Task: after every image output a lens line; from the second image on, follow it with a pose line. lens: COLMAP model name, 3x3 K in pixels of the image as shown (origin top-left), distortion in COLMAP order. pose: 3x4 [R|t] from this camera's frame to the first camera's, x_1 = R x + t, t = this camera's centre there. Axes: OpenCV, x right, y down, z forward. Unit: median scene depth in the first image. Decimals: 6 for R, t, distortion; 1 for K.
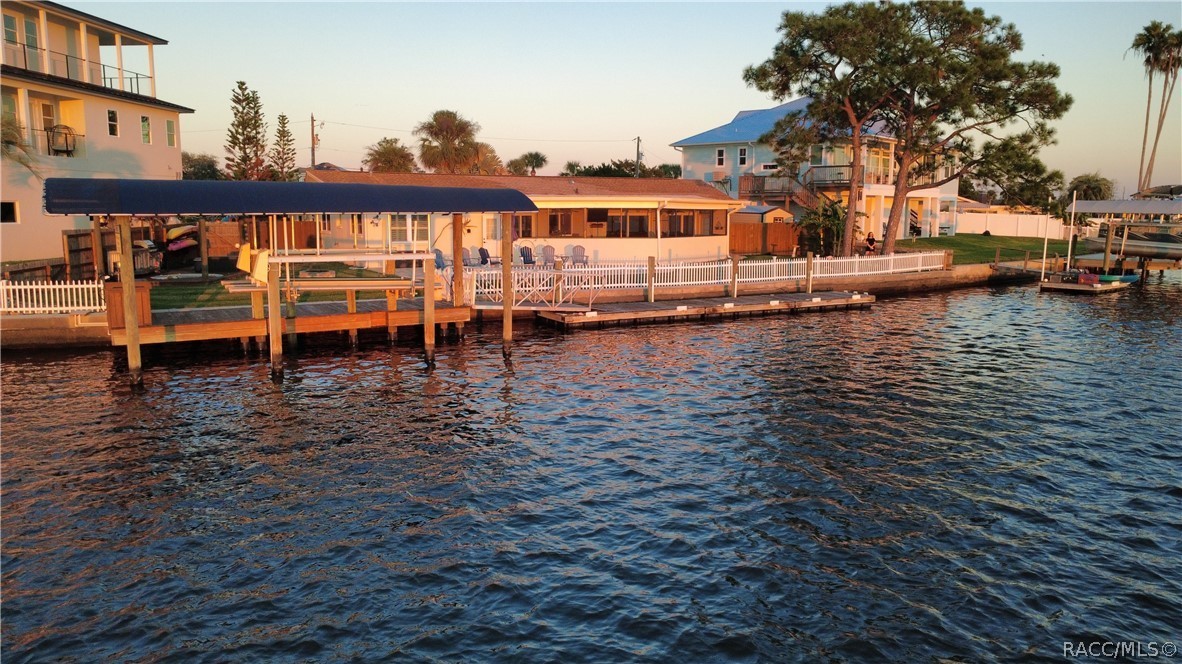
lens RADIAL K [[857.7, 0, 589.7], [0, 857.7, 332.4], [0, 0, 1]] dist [-0.006225, 0.010082]
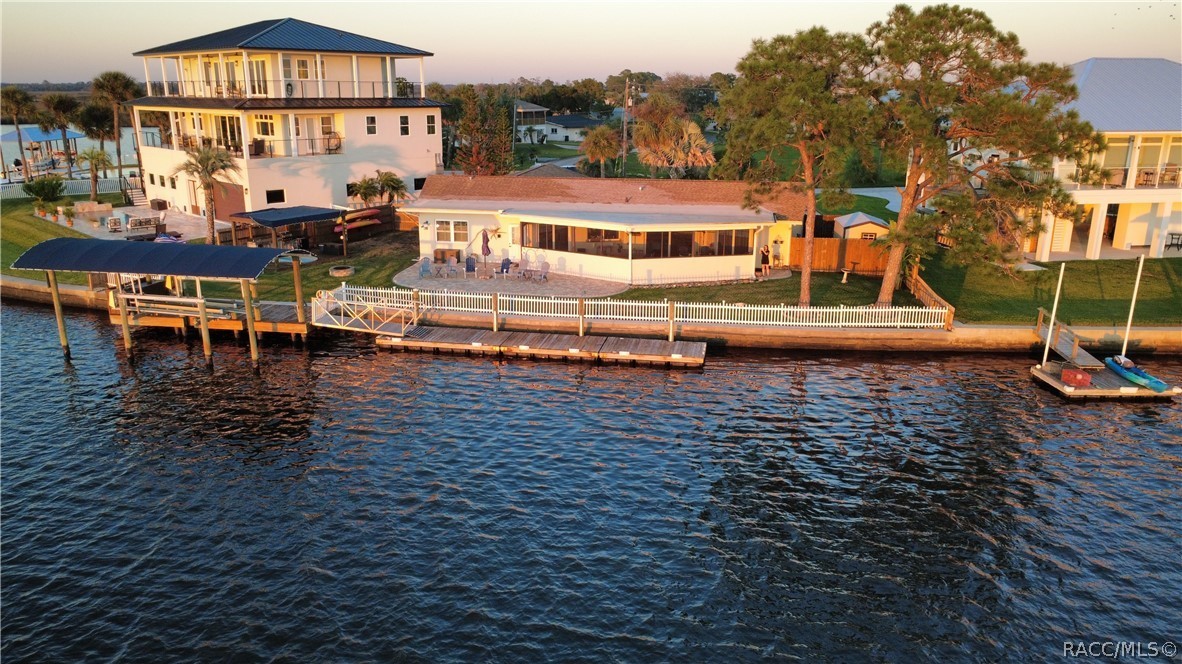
lens RADIAL K [[857.7, 0, 589.4], [0, 857.7, 333.1], [0, 0, 1]] dist [-0.006225, 0.010082]
pose [[0.768087, 0.173508, -0.616390, 0.726735], [-0.091822, 0.982486, 0.162141, -0.190461], [0.633728, -0.067940, 0.770567, 0.129873]]
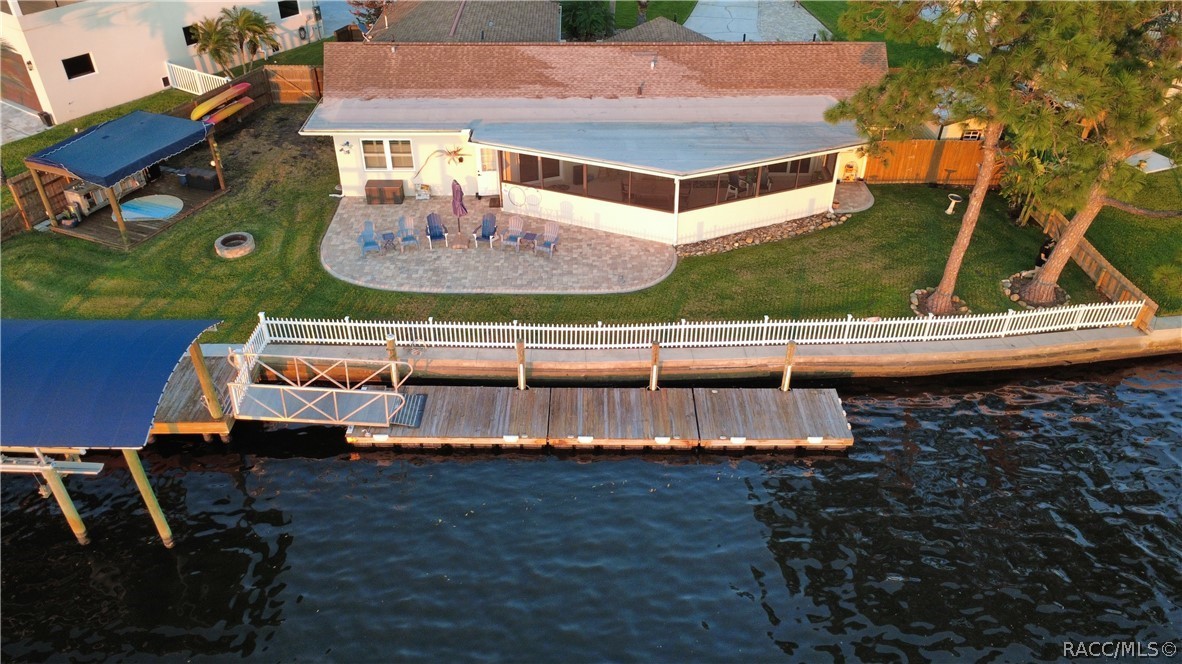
lens RADIAL K [[857.7, 0, 591.8], [0, 857.7, 333.6], [0, 0, 1]] dist [-0.006225, 0.010082]
pose [[0.872573, 0.283296, -0.397944, 0.345491], [-0.069969, 0.878737, 0.472150, -0.368346], [0.483447, -0.384142, 0.786584, 0.338328]]
